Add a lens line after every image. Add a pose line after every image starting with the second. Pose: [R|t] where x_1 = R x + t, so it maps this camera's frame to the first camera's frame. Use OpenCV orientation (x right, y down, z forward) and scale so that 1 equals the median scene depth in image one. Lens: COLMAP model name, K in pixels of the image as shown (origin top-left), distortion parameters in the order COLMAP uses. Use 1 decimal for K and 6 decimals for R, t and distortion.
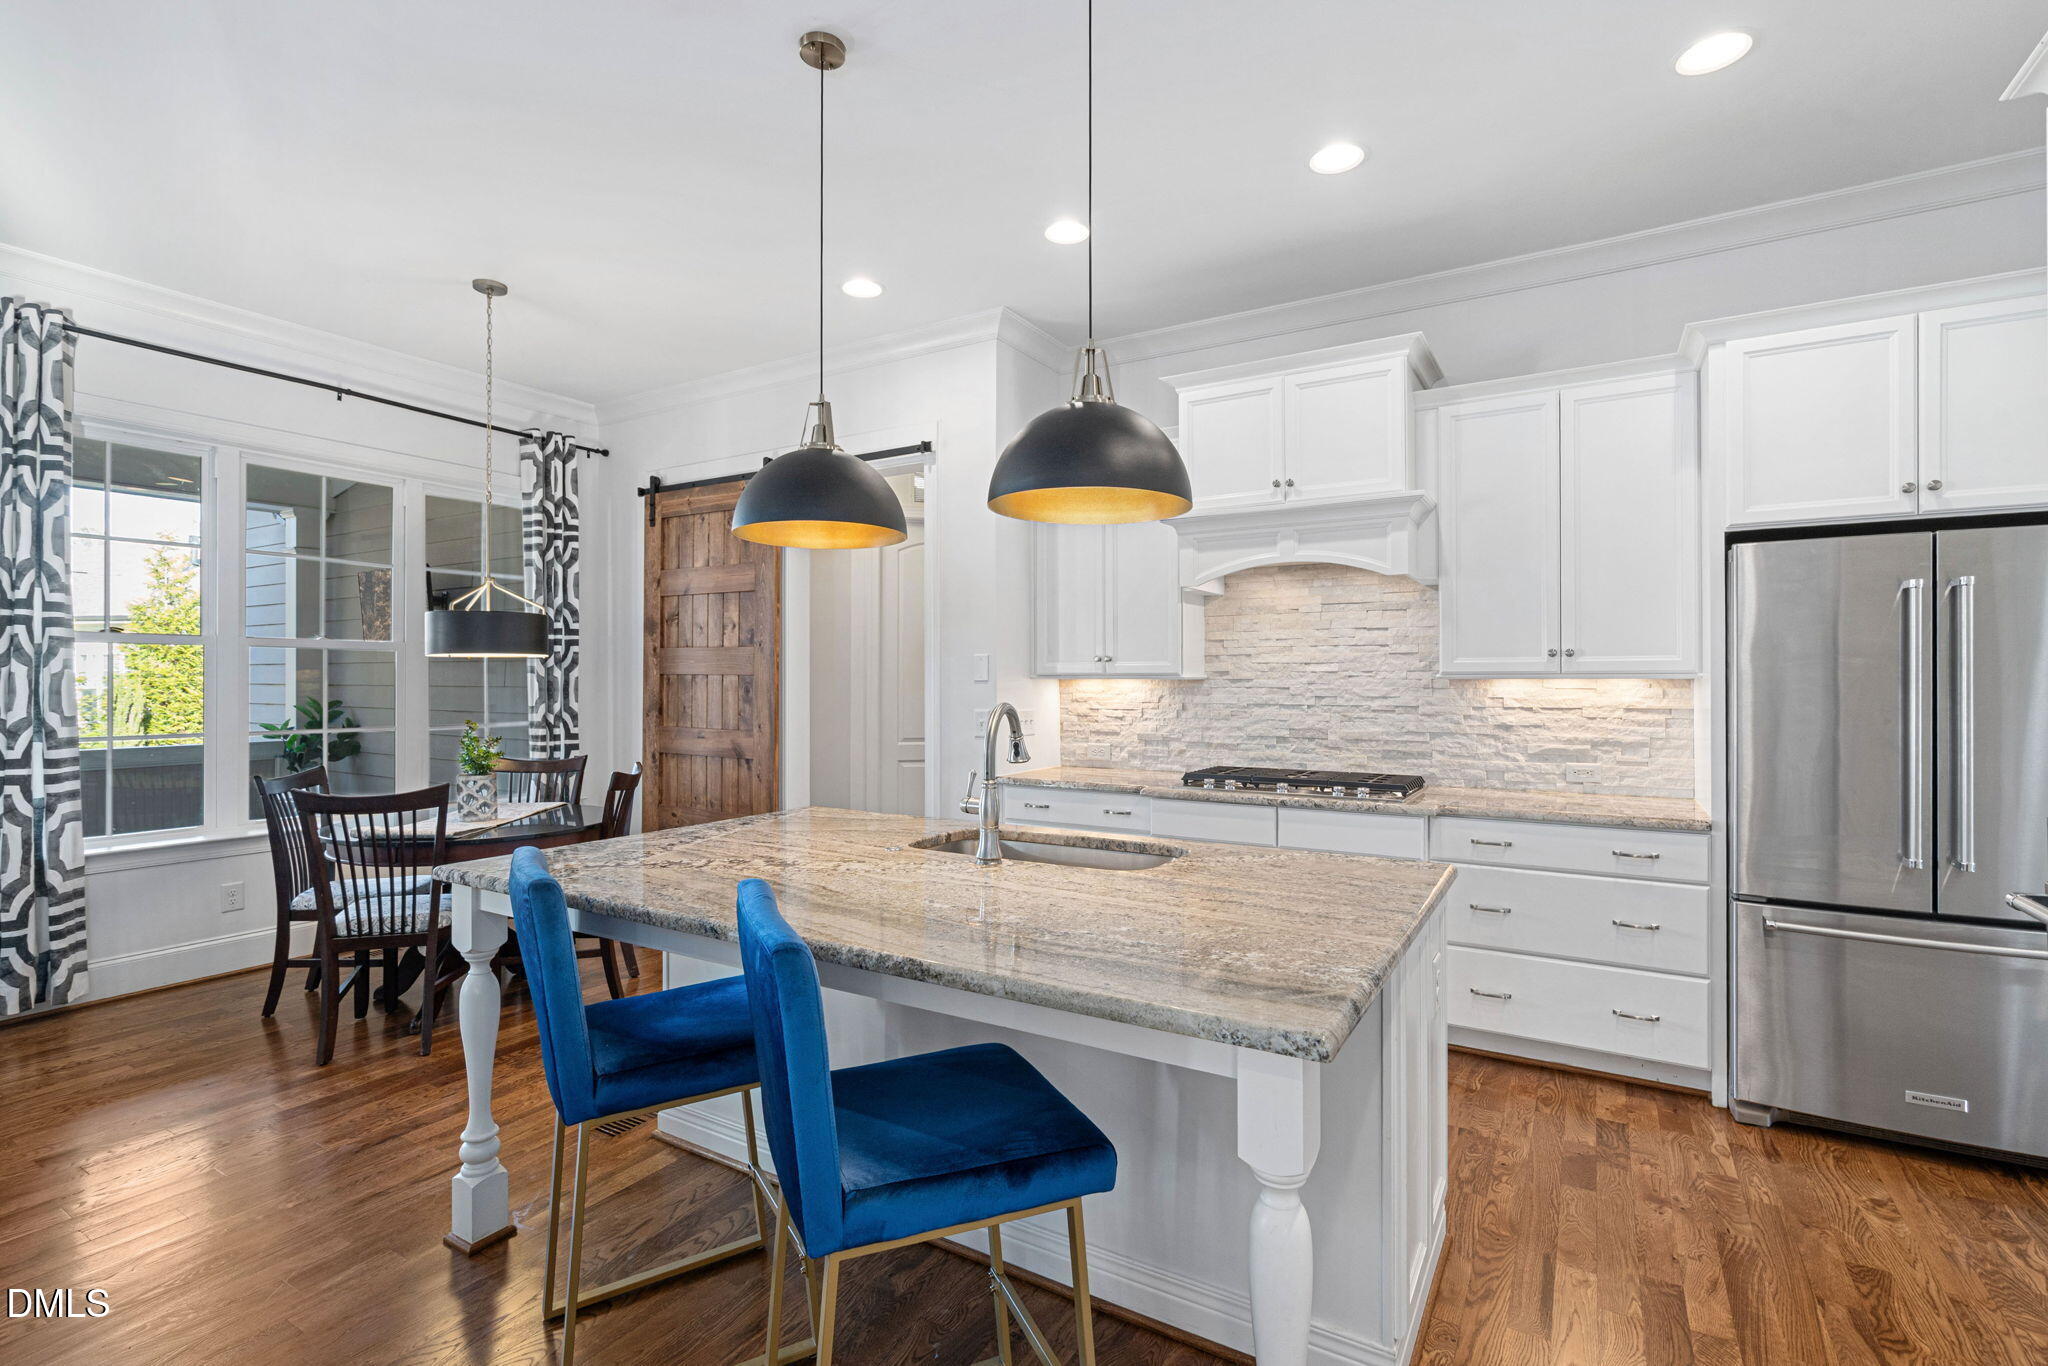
lens RADIAL K [[929.3, 0, 1021.1], [0, 929.3, 683.5], [0, 0, 1]] dist [-0.005249, 0.002036]
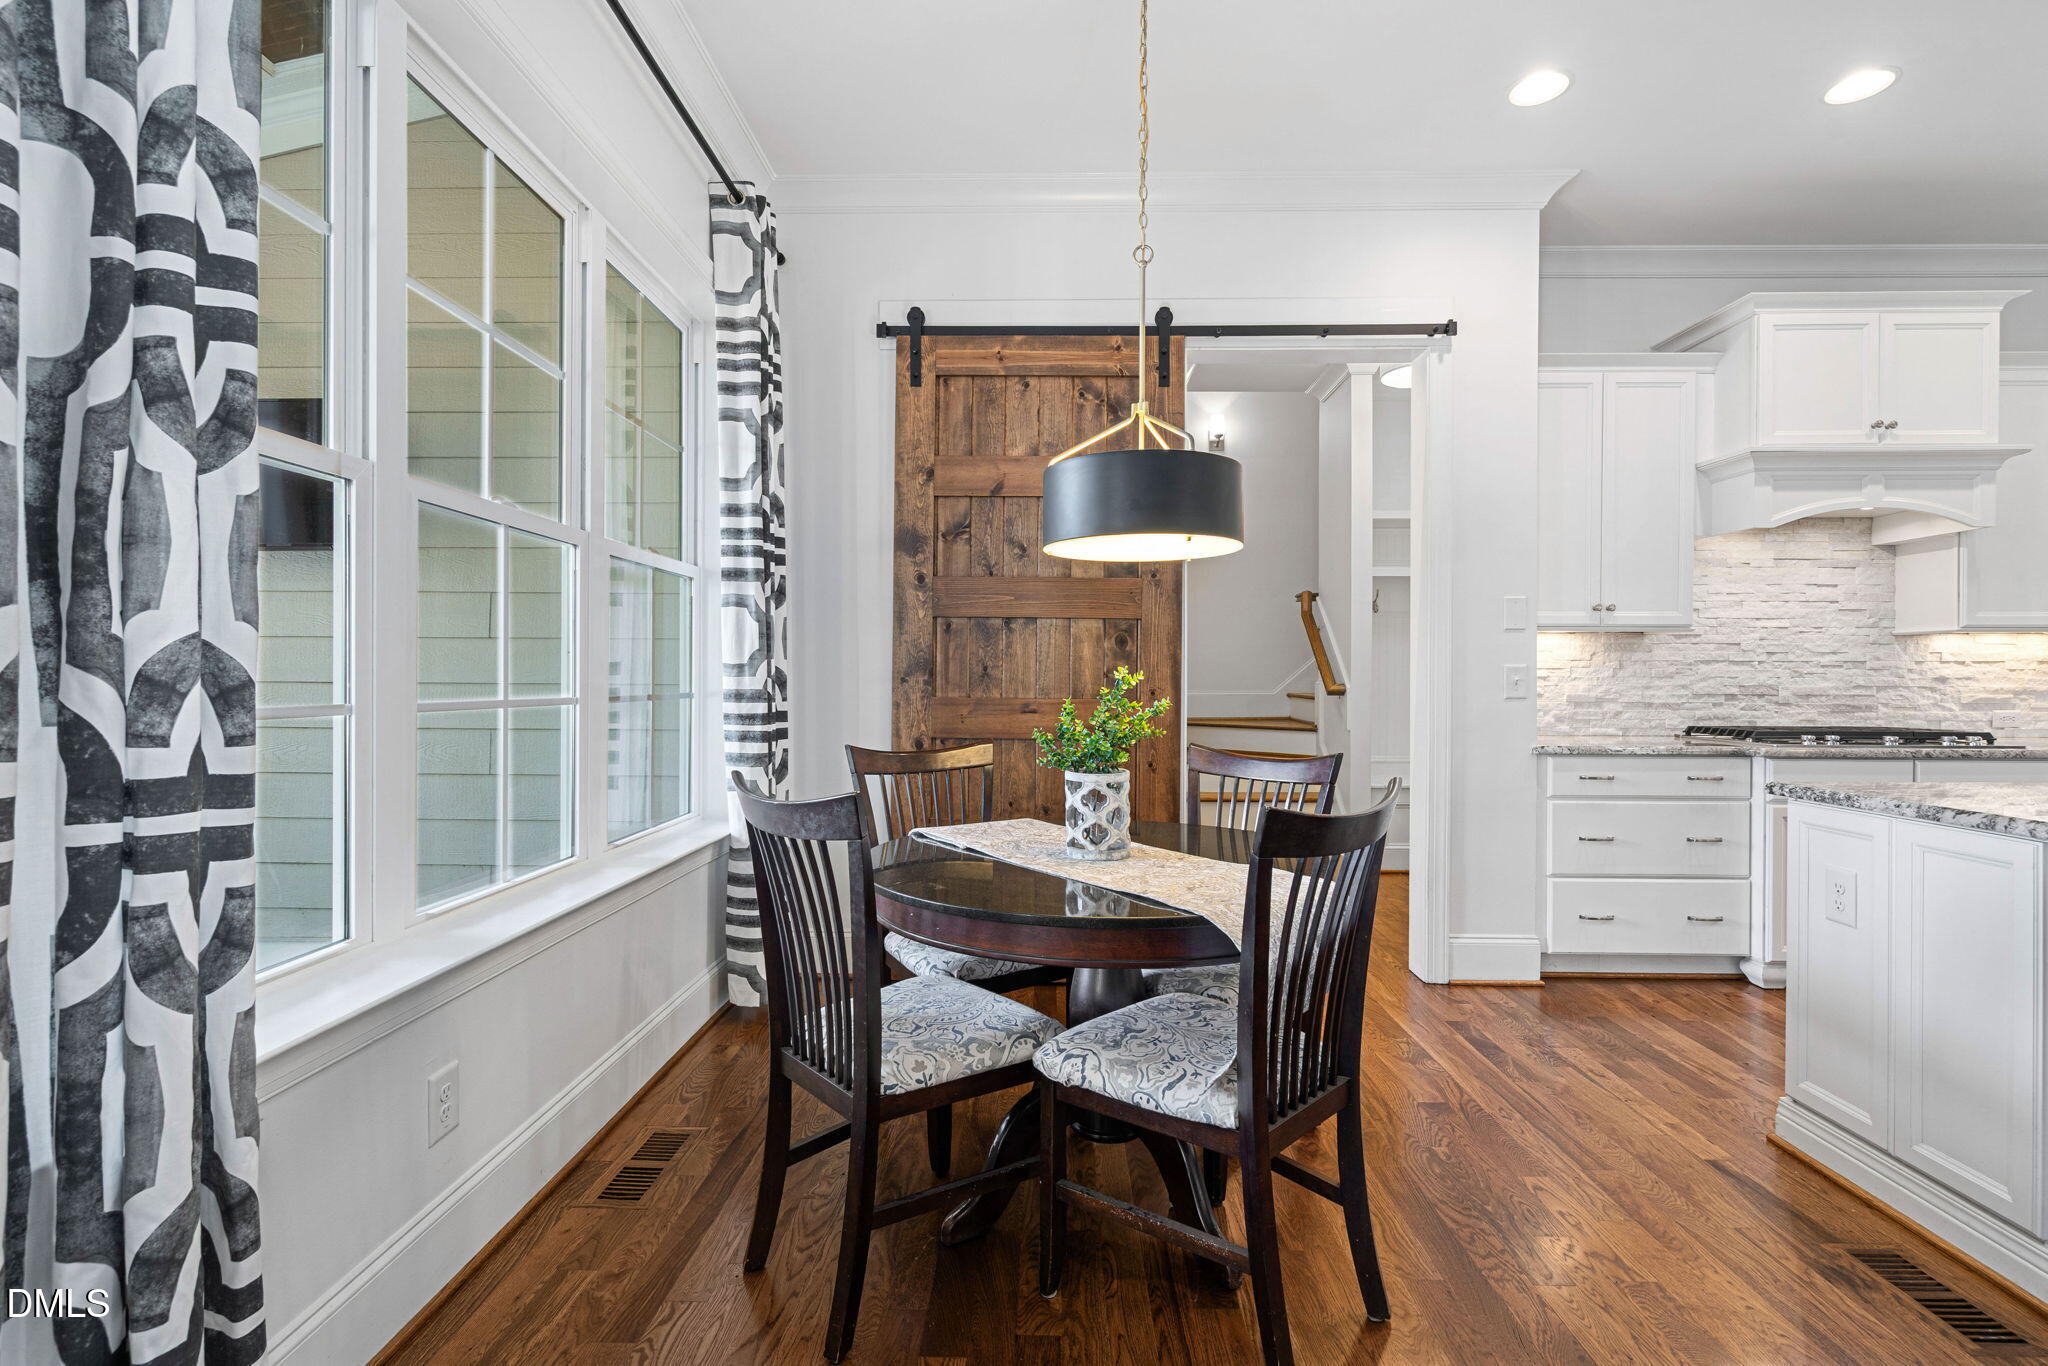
lens RADIAL K [[929.3, 0, 1021.1], [0, 929.3, 683.5], [0, 0, 1]] dist [-0.005249, 0.002036]
pose [[0.871035, -0.001040, 0.491220, -0.856295], [-0.001869, 0.999983, 0.005433, 0.043210], [-0.491218, -0.005650, 0.871018, 0.533303]]
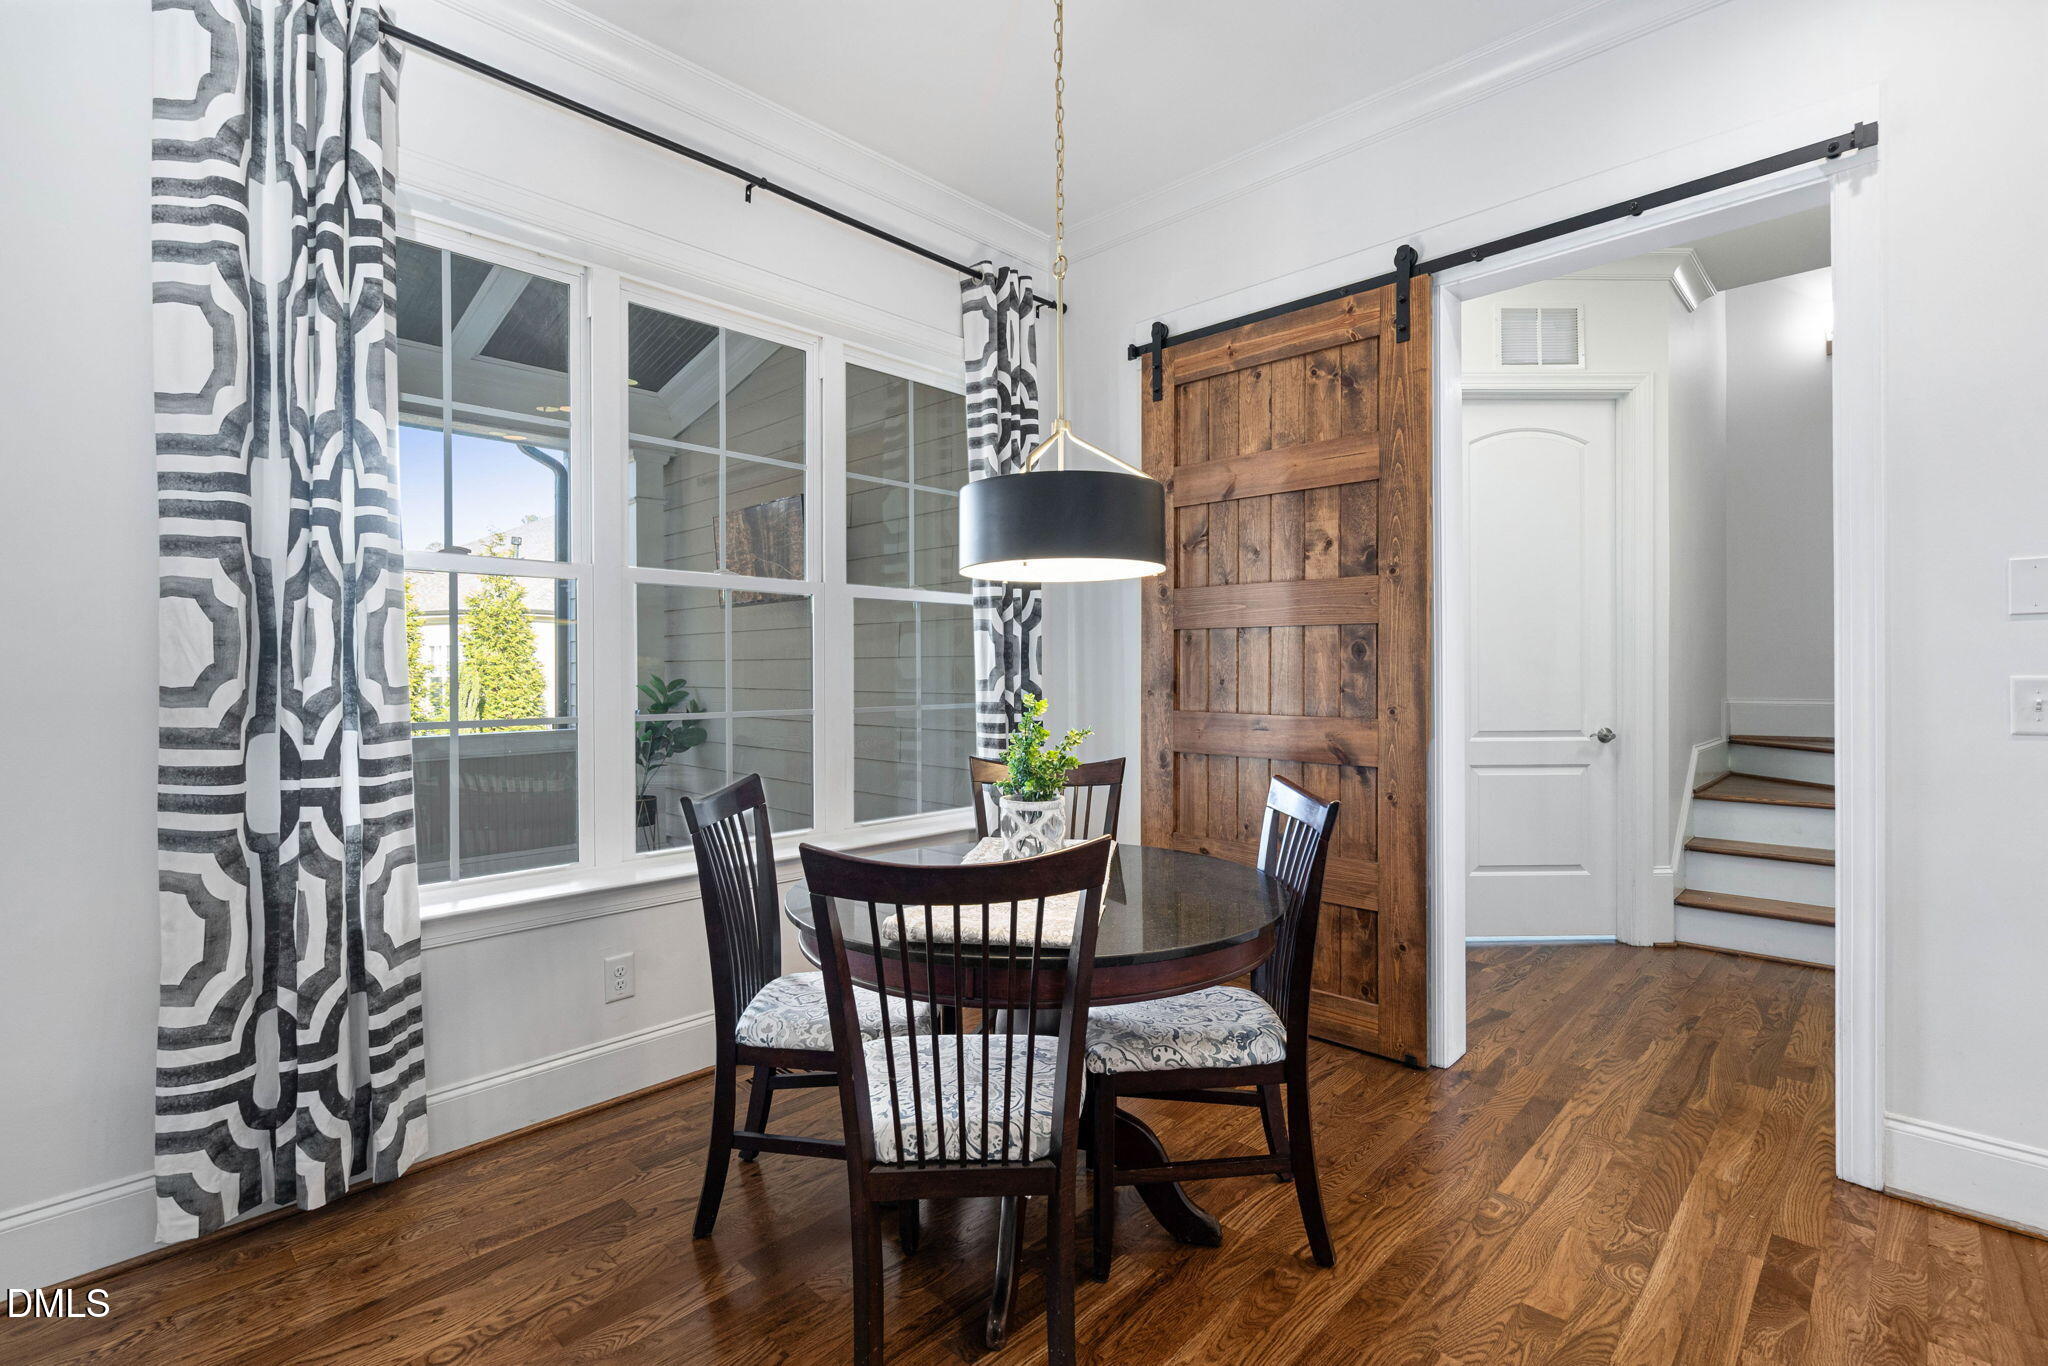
lens RADIAL K [[932.3, 0, 1025.9], [0, 932.3, 678.8], [0, 0, 1]] dist [-0.016062, 0.012171]
pose [[0.975191, -0.003701, -0.221334, -0.453910], [0.005209, 0.999967, 0.006228, 0.025567], [0.221304, -0.007226, 0.975178, 0.460205]]
